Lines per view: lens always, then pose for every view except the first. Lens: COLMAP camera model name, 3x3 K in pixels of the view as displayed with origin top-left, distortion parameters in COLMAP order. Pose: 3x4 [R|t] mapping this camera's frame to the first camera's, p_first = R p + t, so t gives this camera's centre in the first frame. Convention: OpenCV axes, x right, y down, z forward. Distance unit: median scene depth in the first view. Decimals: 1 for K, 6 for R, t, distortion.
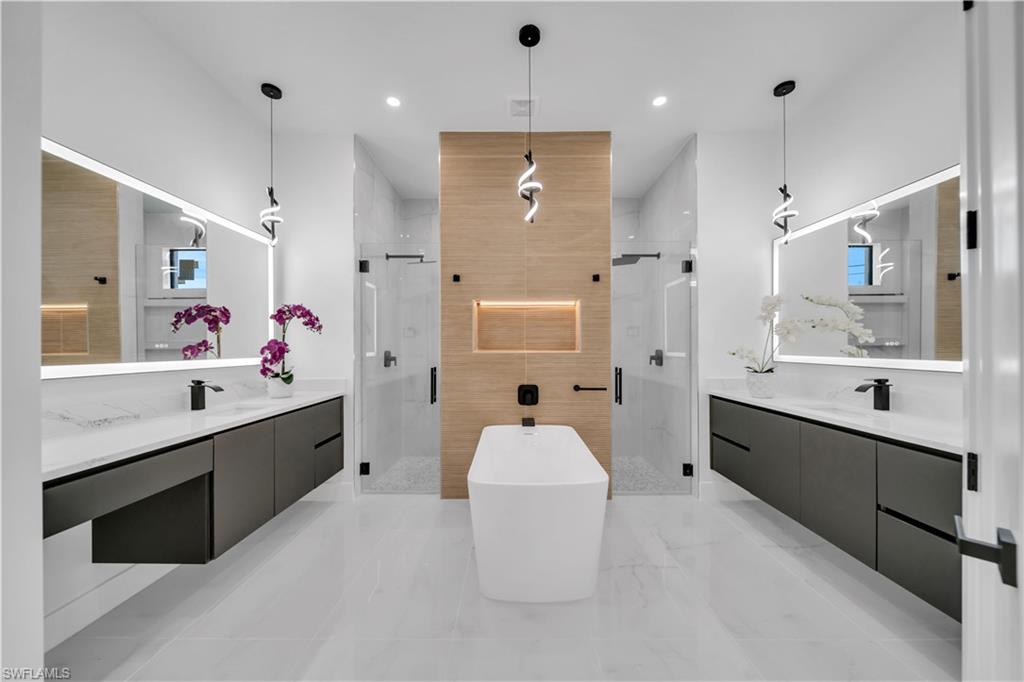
lens RADIAL K [[354.6, 0, 515.0], [0, 354.6, 342.7], [0, 0, 1]] dist [-0.003707, -0.000455]
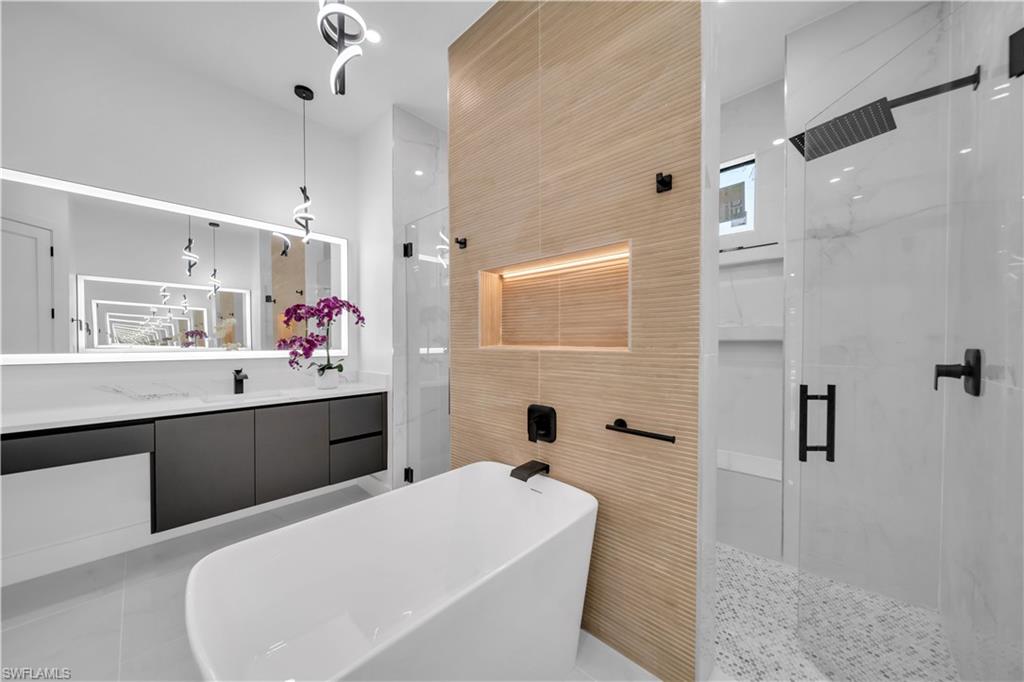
lens RADIAL K [[354.6, 0, 510.5], [0, 354.6, 346.7], [0, 0, 1]] dist [-0.003707, -0.000455]
pose [[0.730129, 0.011478, -0.683213, 0.391531], [0.004690, 0.999751, 0.021807, 0.009787], [0.683293, -0.019126, 0.729893, 0.543921]]
